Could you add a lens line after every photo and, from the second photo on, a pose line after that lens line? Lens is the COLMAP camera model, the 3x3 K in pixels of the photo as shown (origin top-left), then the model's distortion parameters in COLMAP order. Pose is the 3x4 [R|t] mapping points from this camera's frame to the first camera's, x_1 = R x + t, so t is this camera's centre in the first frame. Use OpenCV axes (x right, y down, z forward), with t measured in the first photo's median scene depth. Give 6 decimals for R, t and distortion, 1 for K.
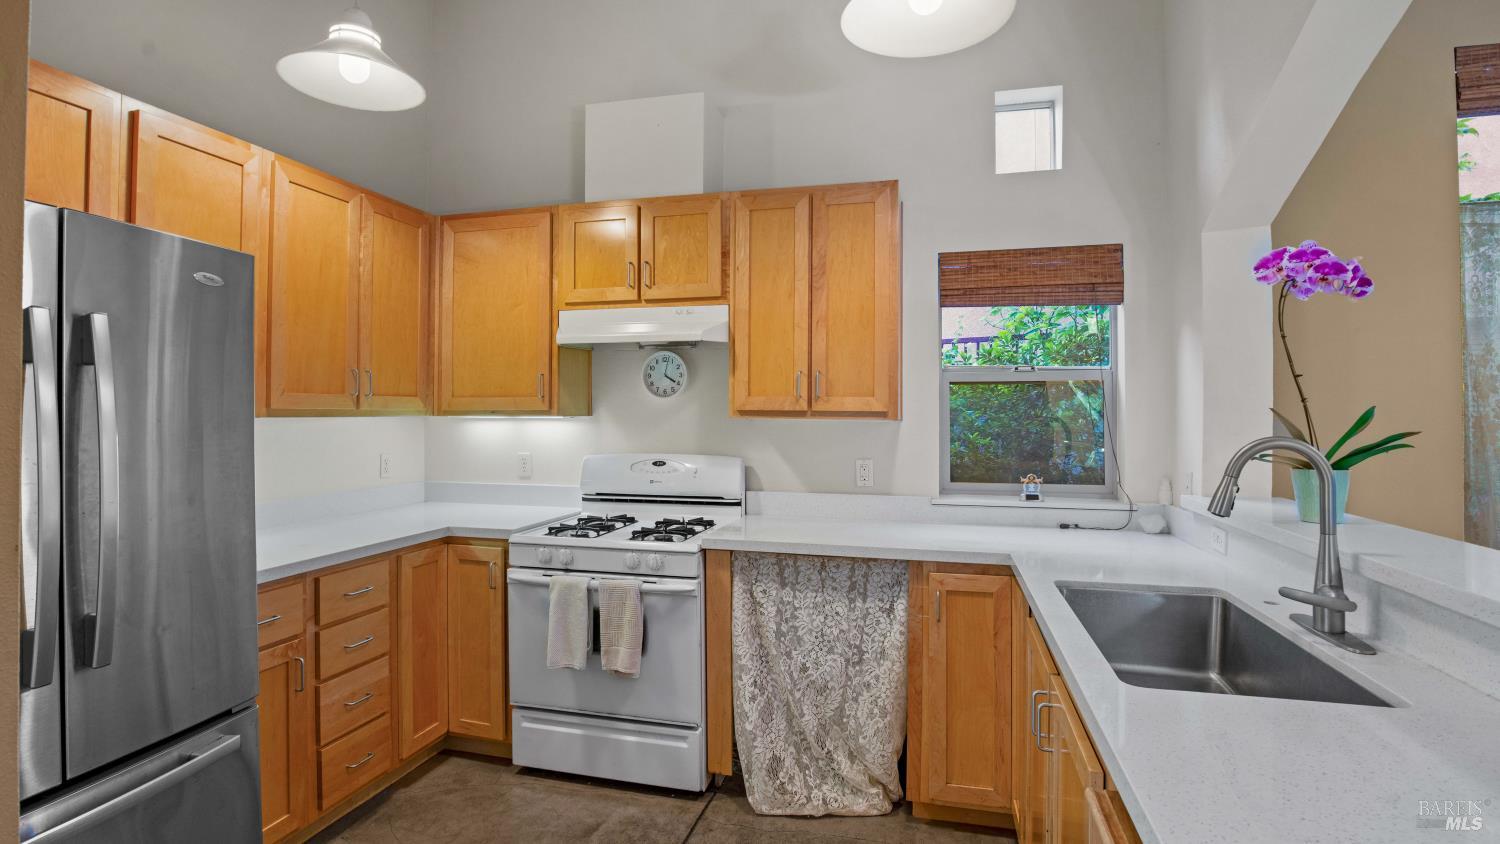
lens RADIAL K [[722.4, 0, 747.0], [0, 722.4, 401.4], [0, 0, 1]] dist [-0.025474, 0.000639]
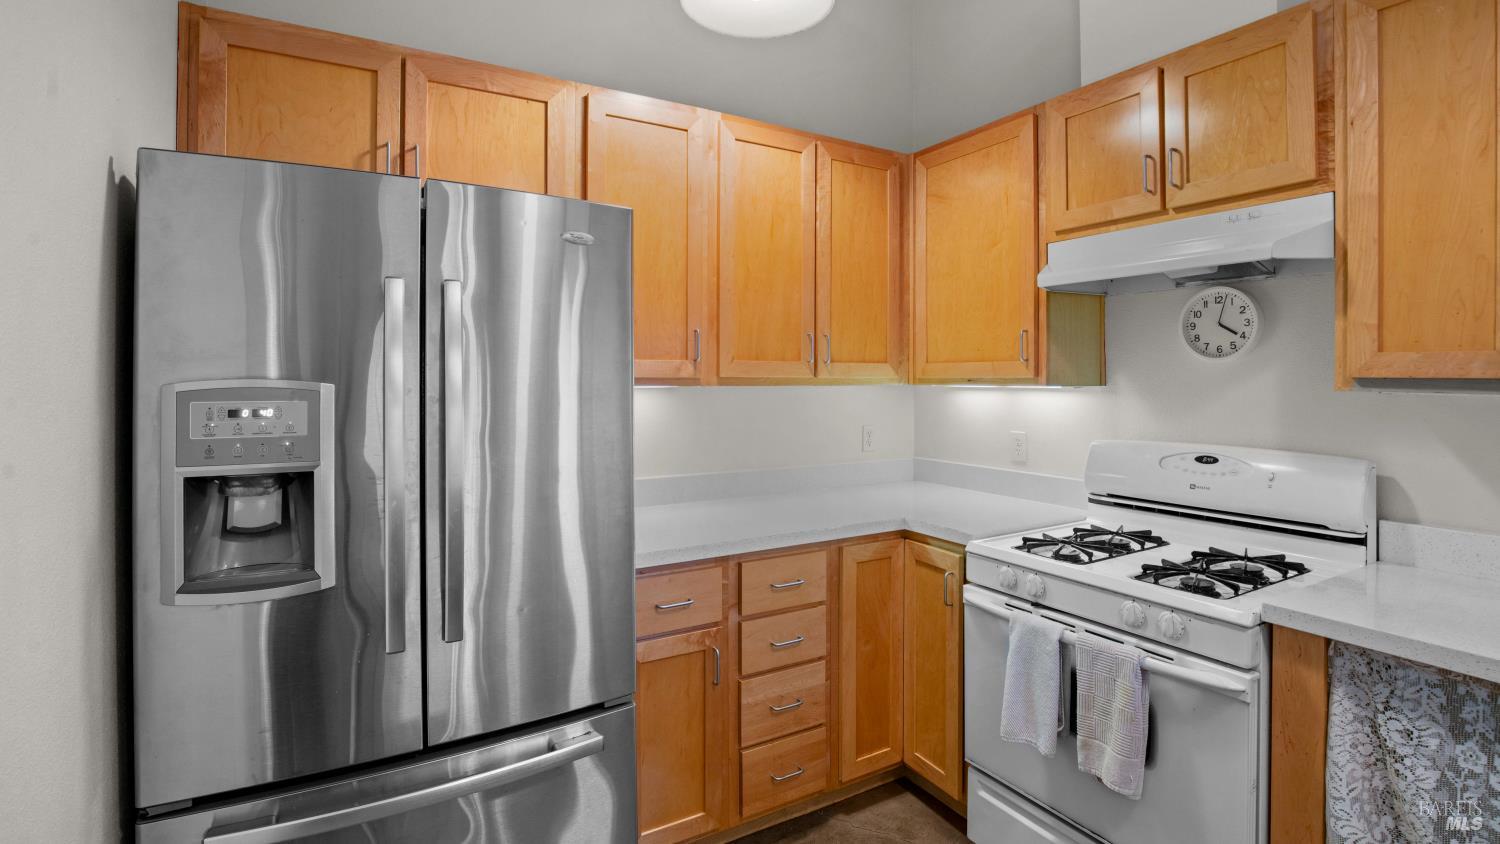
lens RADIAL K [[700.4, 0, 752.6], [0, 700.4, 379.8], [0, 0, 1]] dist [-0.032356, 0.003932]
pose [[0.712454, -0.000202, -0.701719, 0.027548], [0.009823, 0.999905, 0.009686, 0.004544], [0.701651, -0.013794, 0.712388, 0.308265]]
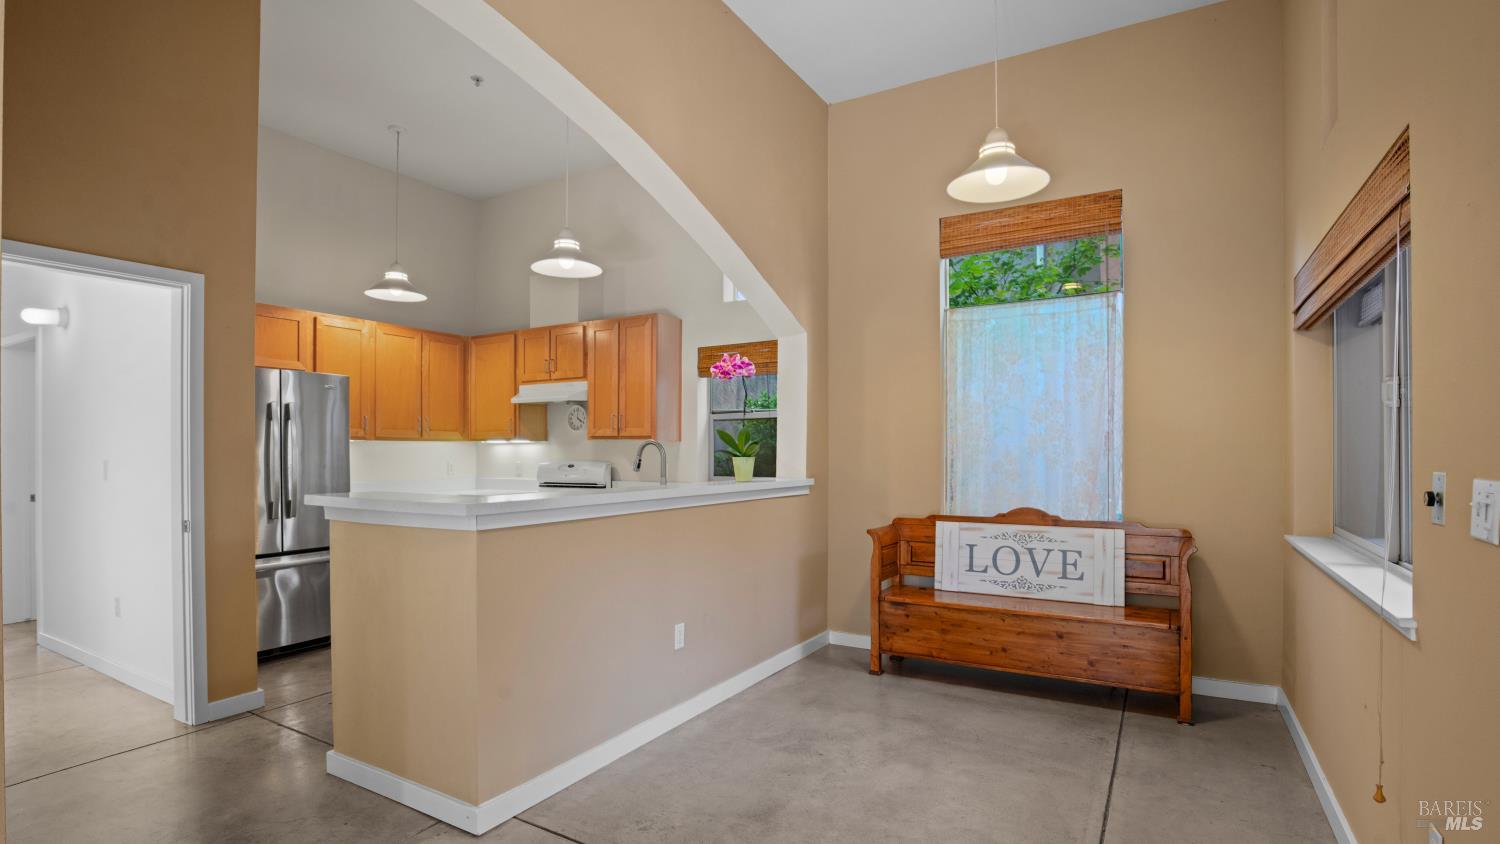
lens RADIAL K [[700.4, 0, 753.3], [0, 700.4, 451.1], [0, 0, 1]] dist [-0.032356, 0.003932]
pose [[0.965392, -0.005109, -0.260754, 0.912335], [0.008008, 0.999917, 0.010054, 0.038119], [0.260681, -0.011794, 0.965353, -0.694898]]
